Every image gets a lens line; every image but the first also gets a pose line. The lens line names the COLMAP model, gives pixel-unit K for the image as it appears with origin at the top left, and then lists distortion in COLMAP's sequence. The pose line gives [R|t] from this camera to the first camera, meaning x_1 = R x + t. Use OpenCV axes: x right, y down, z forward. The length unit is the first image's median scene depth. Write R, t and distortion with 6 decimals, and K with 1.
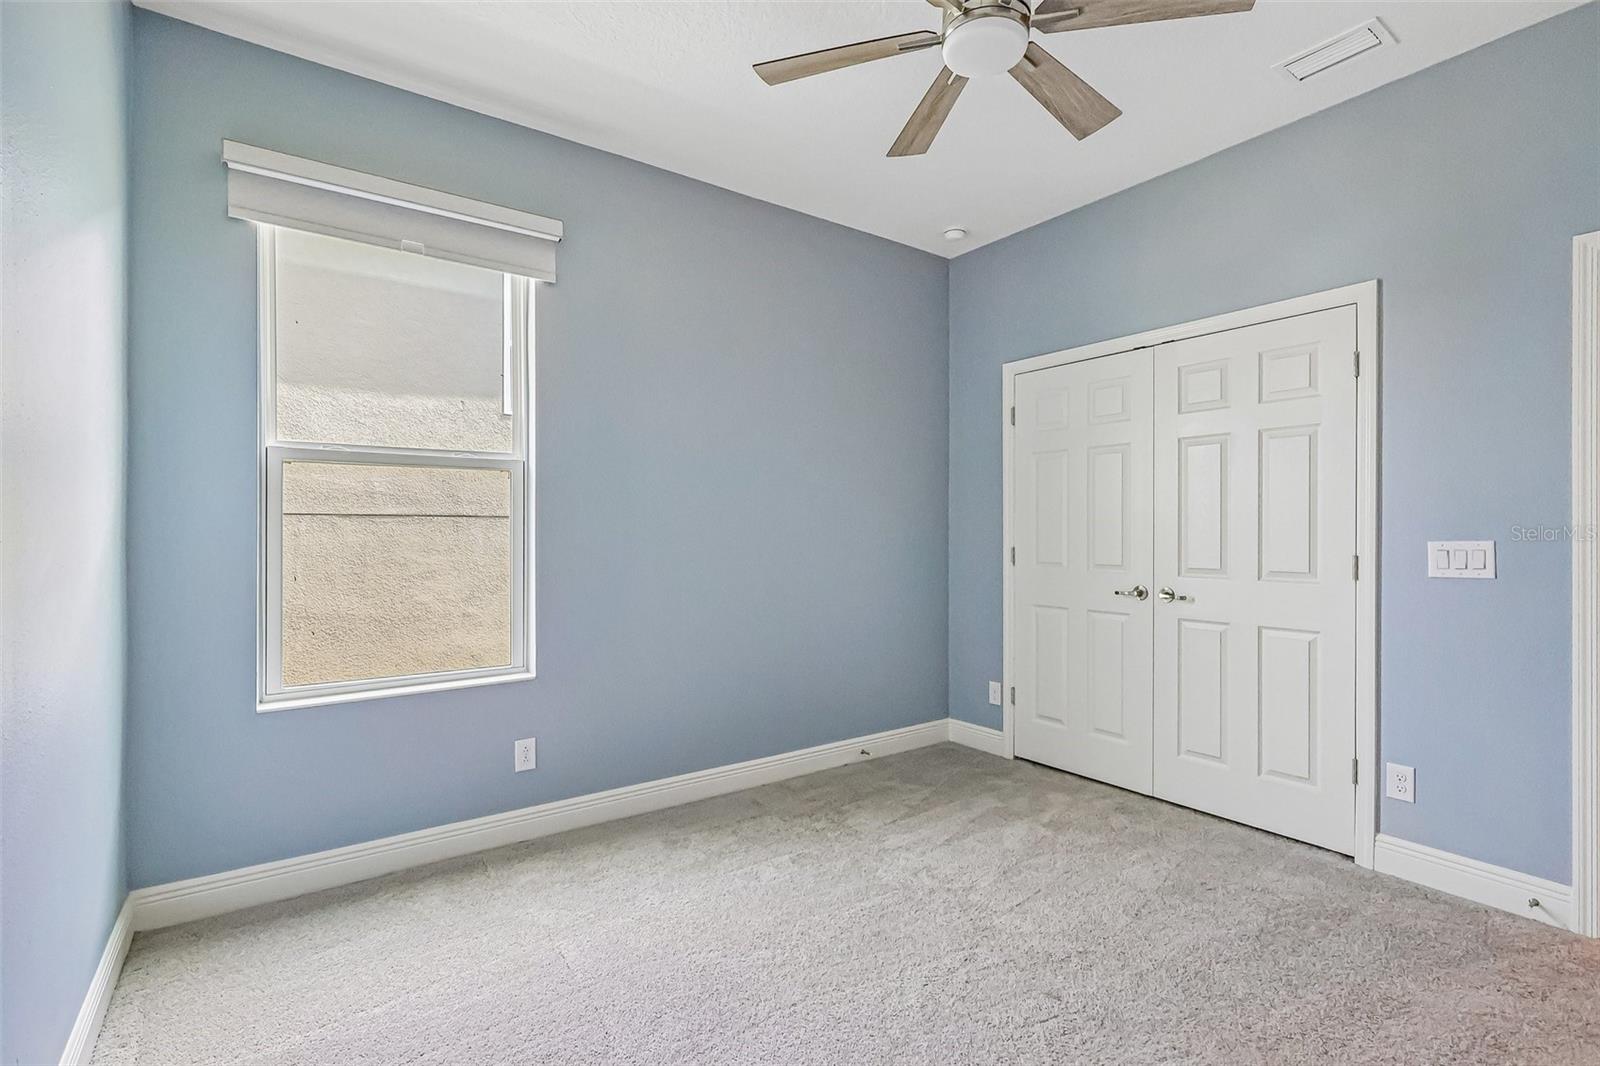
lens RADIAL K [[745.3, 0, 800.7], [0, 745.3, 537.8], [0, 0, 1]] dist [-0.005193, -0.000312]
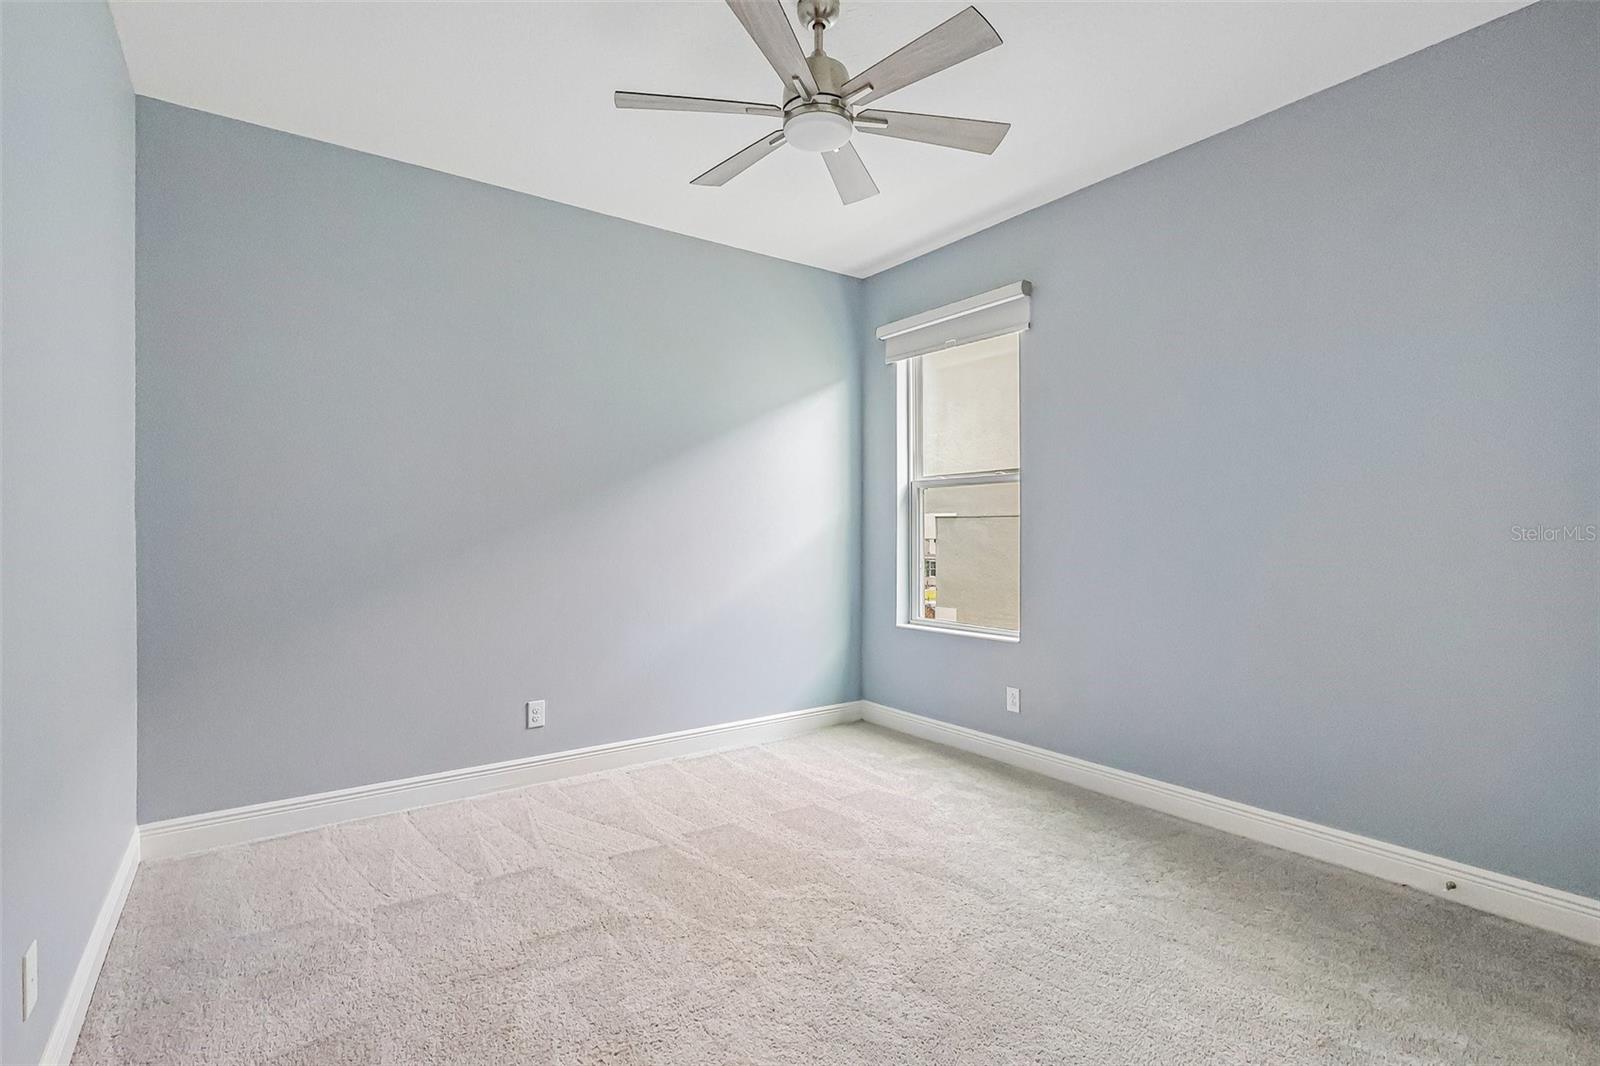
lens RADIAL K [[745.3, 0, 800.3], [0, 745.3, 529.4], [0, 0, 1]] dist [-0.005193, -0.000312]
pose [[-0.011351, 0.003725, -0.999929, 0.935043], [0.010773, 0.999935, 0.003603, -0.015098], [0.999878, -0.010731, -0.011390, 0.645008]]
